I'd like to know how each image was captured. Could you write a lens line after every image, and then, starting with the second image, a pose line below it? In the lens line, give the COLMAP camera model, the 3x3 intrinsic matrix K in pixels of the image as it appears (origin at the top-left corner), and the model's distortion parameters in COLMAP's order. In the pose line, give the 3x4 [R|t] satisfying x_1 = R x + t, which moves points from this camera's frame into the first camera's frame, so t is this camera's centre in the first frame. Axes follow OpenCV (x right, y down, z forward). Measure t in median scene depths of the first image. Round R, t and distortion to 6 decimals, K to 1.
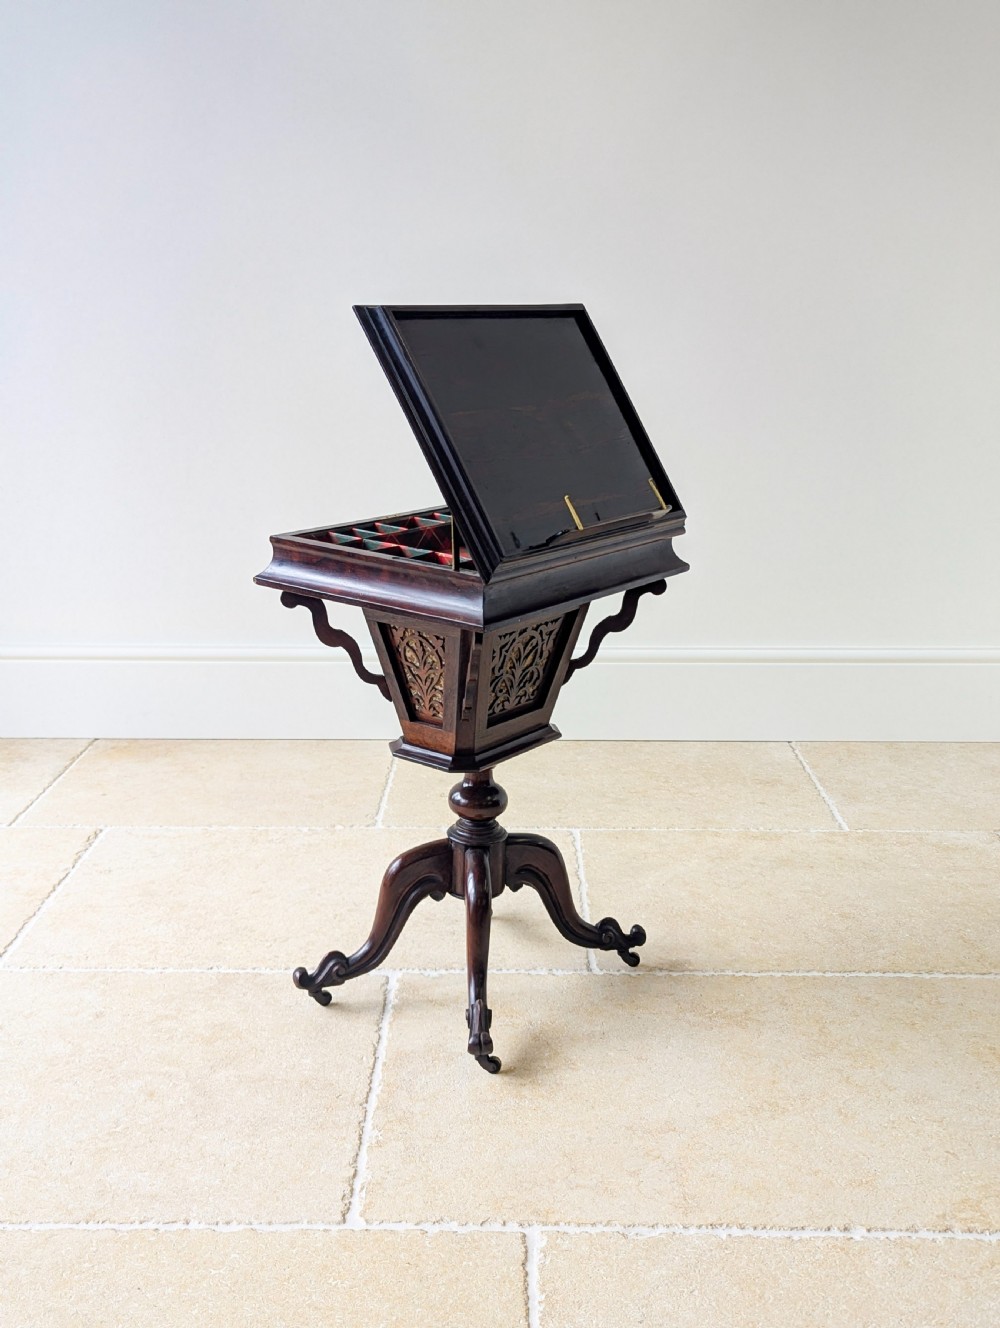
lens RADIAL K [[1442.0, 0, 492.1], [0, 1442.0, 668.9], [0, 0, 1]] dist [0.038586, 0.000000]
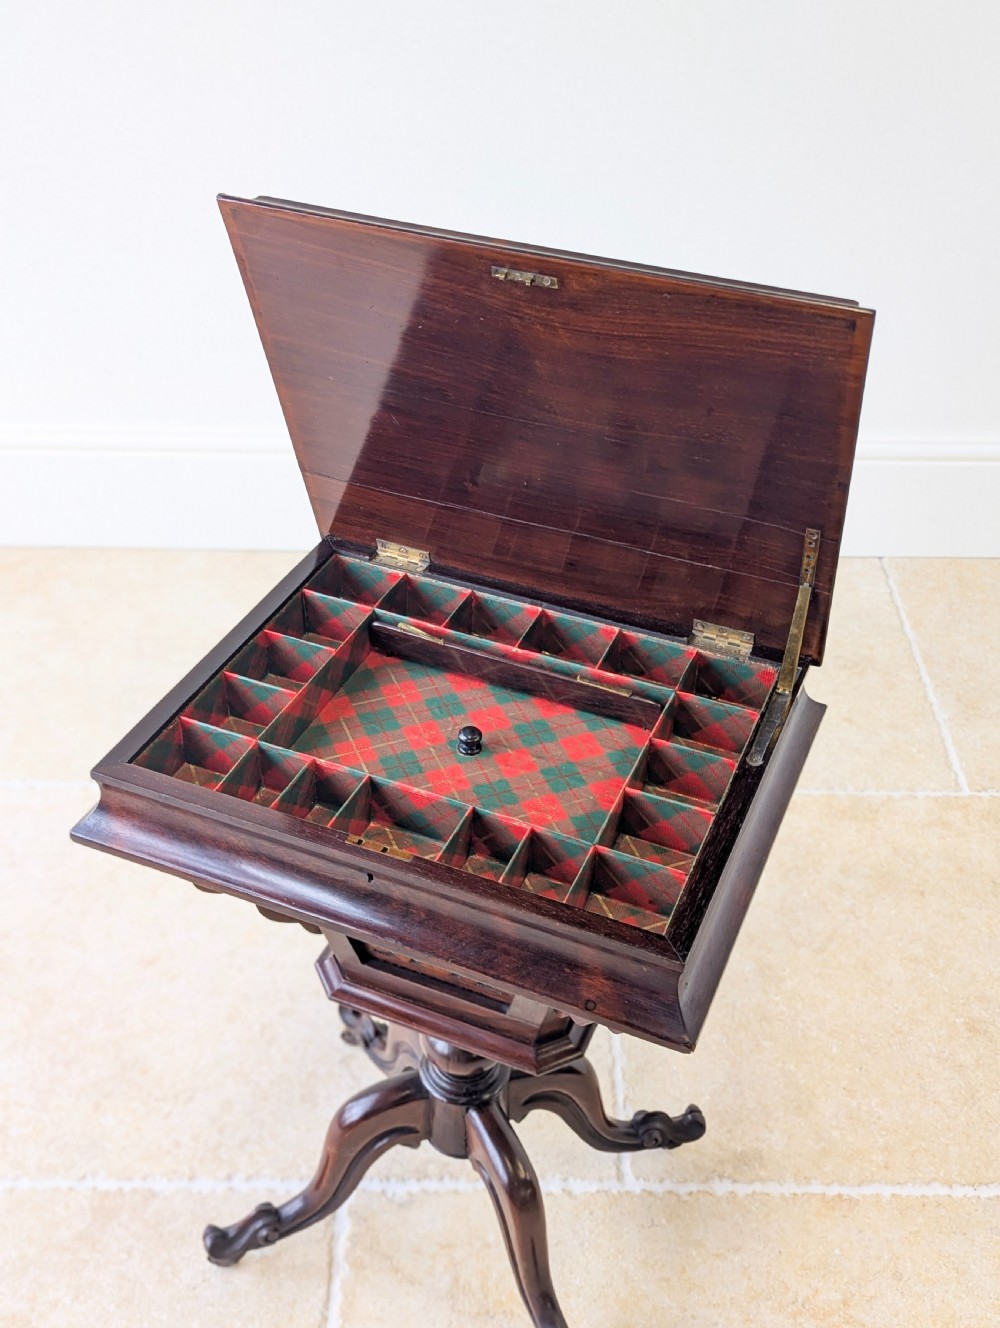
lens RADIAL K [[1442.0, 0, 500.7], [0, 1442.0, 656.5], [0, 0, 1]] dist [0.038586, 0.000000]
pose [[0.999807, 0.002631, 0.019448, -0.006178], [-0.010540, 0.907911, 0.419031, -0.335140], [-0.016554, -0.419155, 0.907764, 0.482075]]
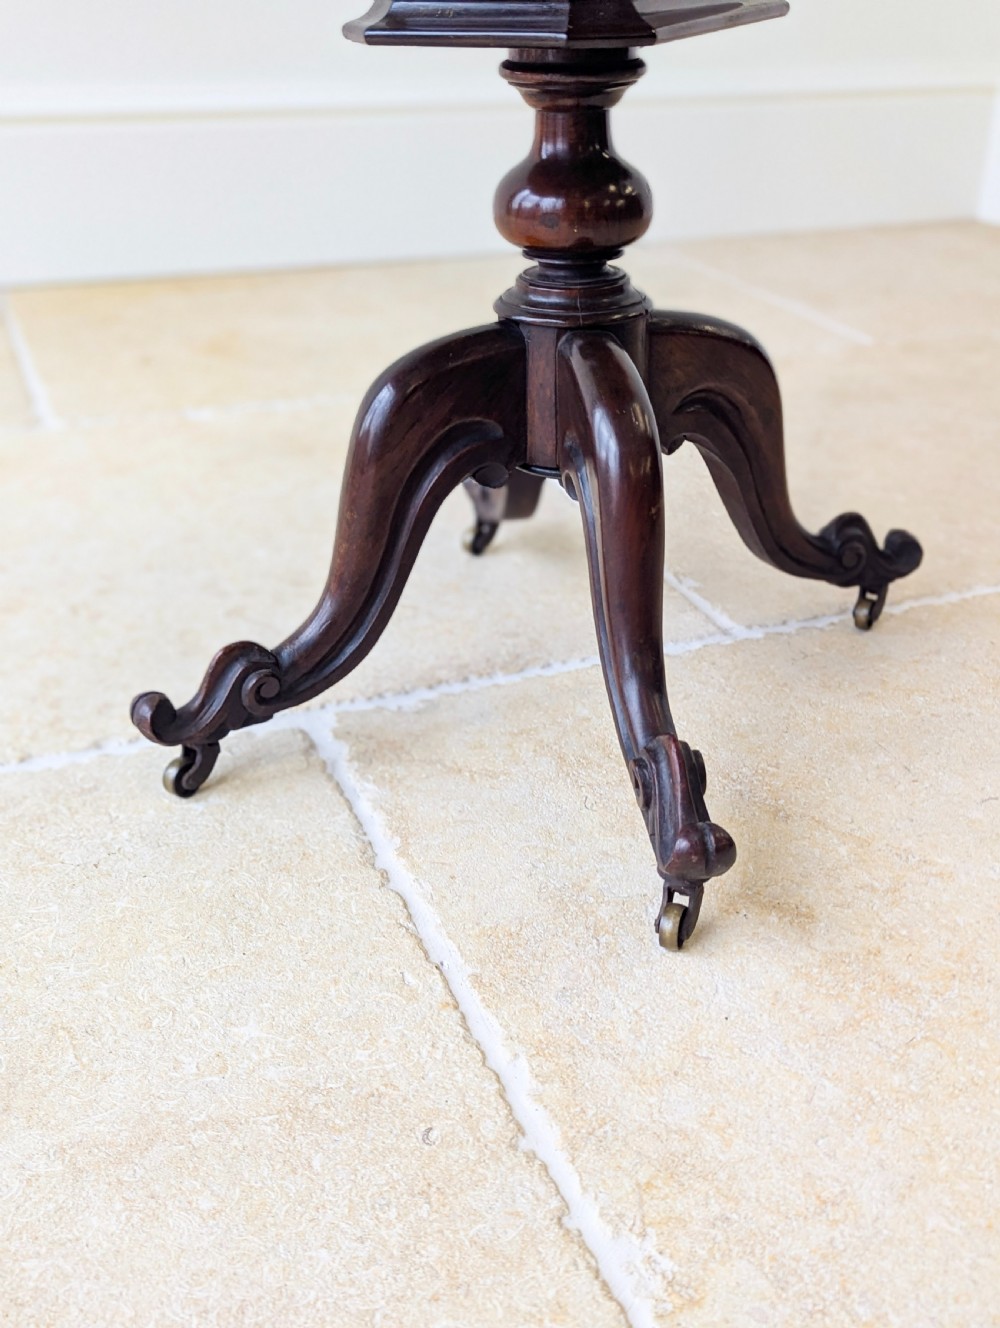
lens RADIAL K [[1442.0, 0, 541.0], [0, 1442.0, 664.6], [0, 0, 1]] dist [0.038586, 0.000000]
pose [[0.914947, -0.170890, 0.365608, -0.159594], [0.082074, 0.965782, 0.246027, 0.106336], [-0.395141, -0.195095, 0.897664, 0.640508]]
